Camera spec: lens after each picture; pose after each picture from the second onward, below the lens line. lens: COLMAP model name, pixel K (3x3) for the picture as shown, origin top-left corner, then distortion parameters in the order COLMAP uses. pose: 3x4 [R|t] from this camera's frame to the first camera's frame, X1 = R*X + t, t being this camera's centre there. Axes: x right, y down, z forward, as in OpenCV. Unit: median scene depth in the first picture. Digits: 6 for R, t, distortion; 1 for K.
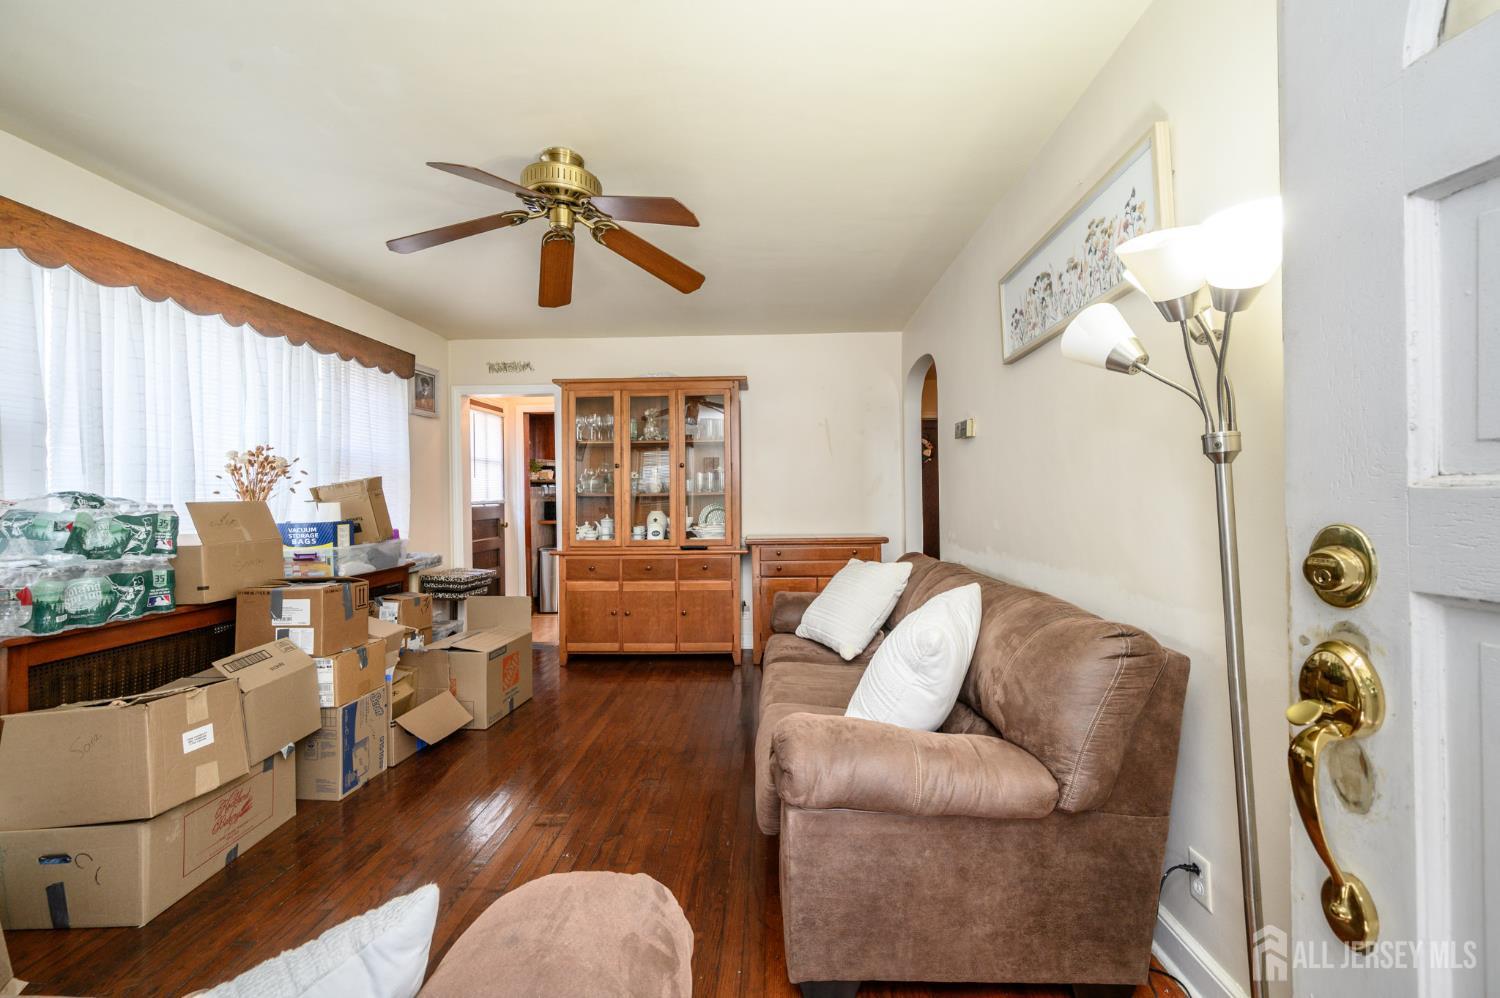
lens RADIAL K [[576.3, 0, 753.7], [0, 576.3, 495.8], [0, 0, 1]] dist [-0.000517, -0.000152]
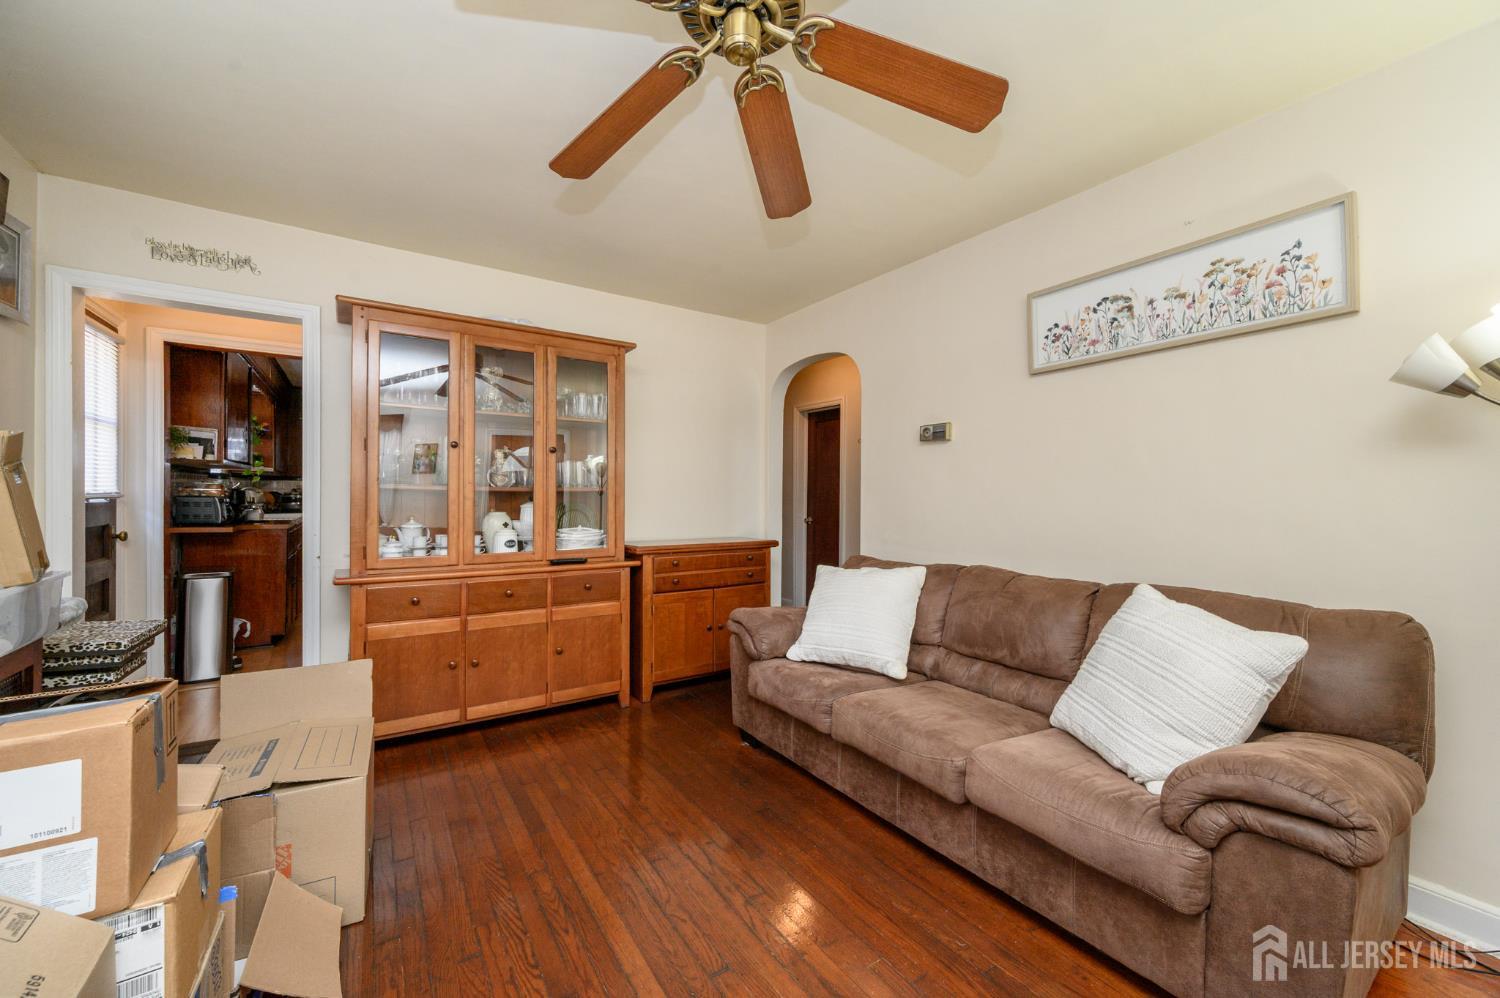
lens RADIAL K [[576.3, 0, 753.7], [0, 576.3, 495.8], [0, 0, 1]] dist [-0.000517, -0.000152]
pose [[0.812729, 0.017499, 0.582379, -0.351639], [-0.015773, 0.999843, -0.008030, 0.007538], [-0.582428, -0.002660, 0.812878, 0.257588]]
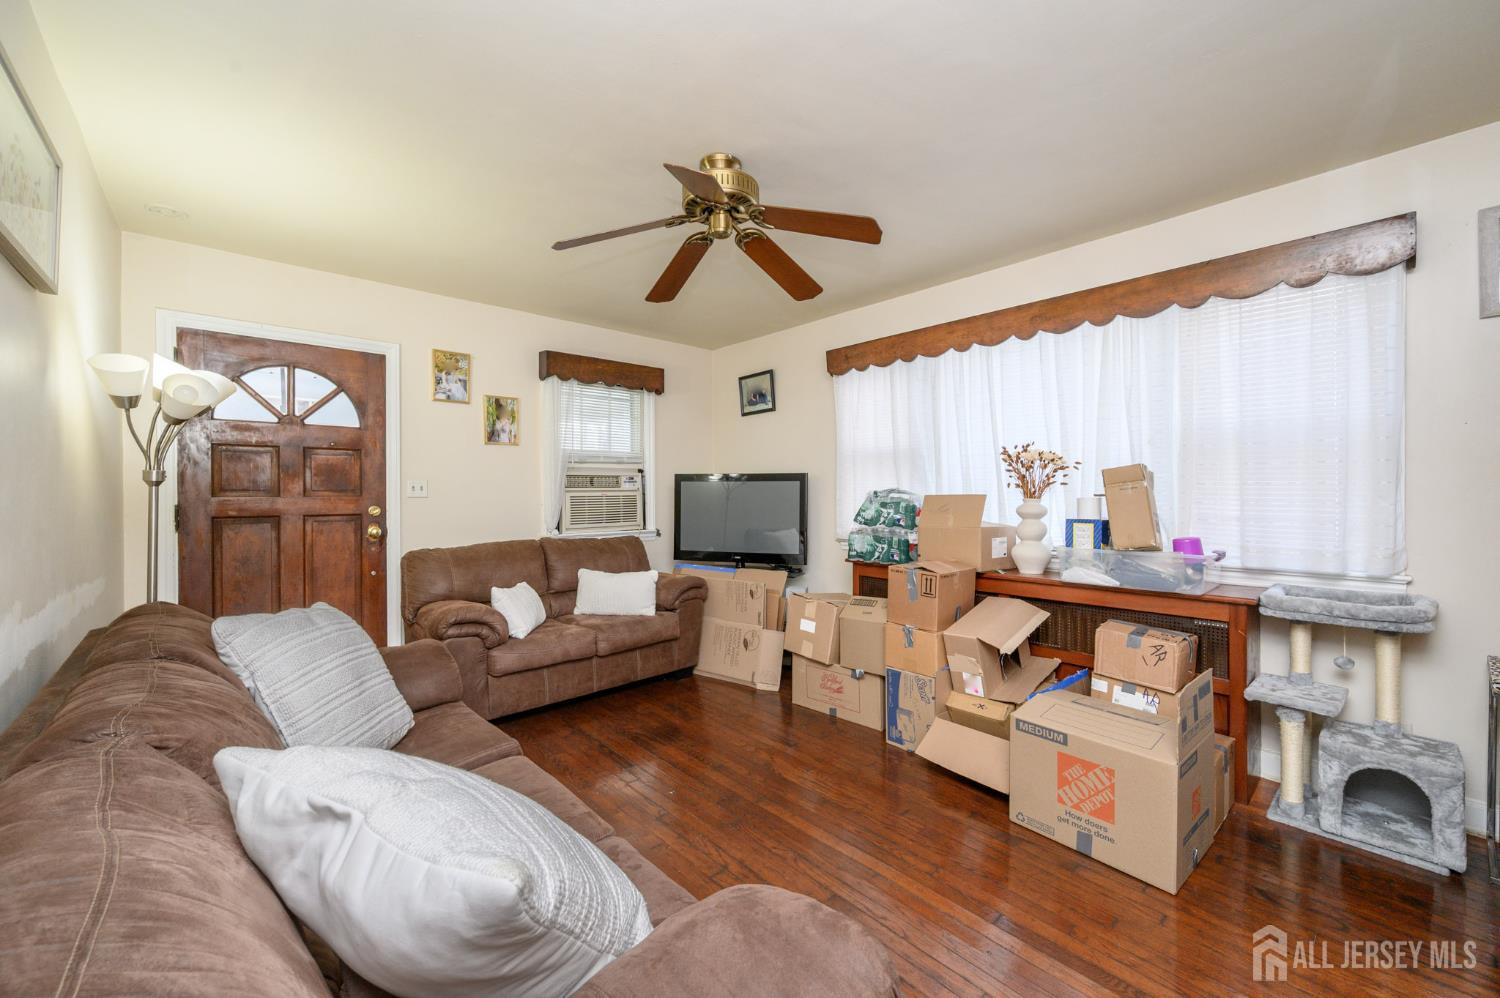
lens RADIAL K [[576.3, 0, 753.7], [0, 576.3, 495.8], [0, 0, 1]] dist [-0.000517, -0.000152]
pose [[-0.708155, 0.018338, -0.705819, 0.191122], [0.012287, 0.999831, 0.013649, -0.006832], [0.705950, 0.000994, -0.708261, 0.964155]]
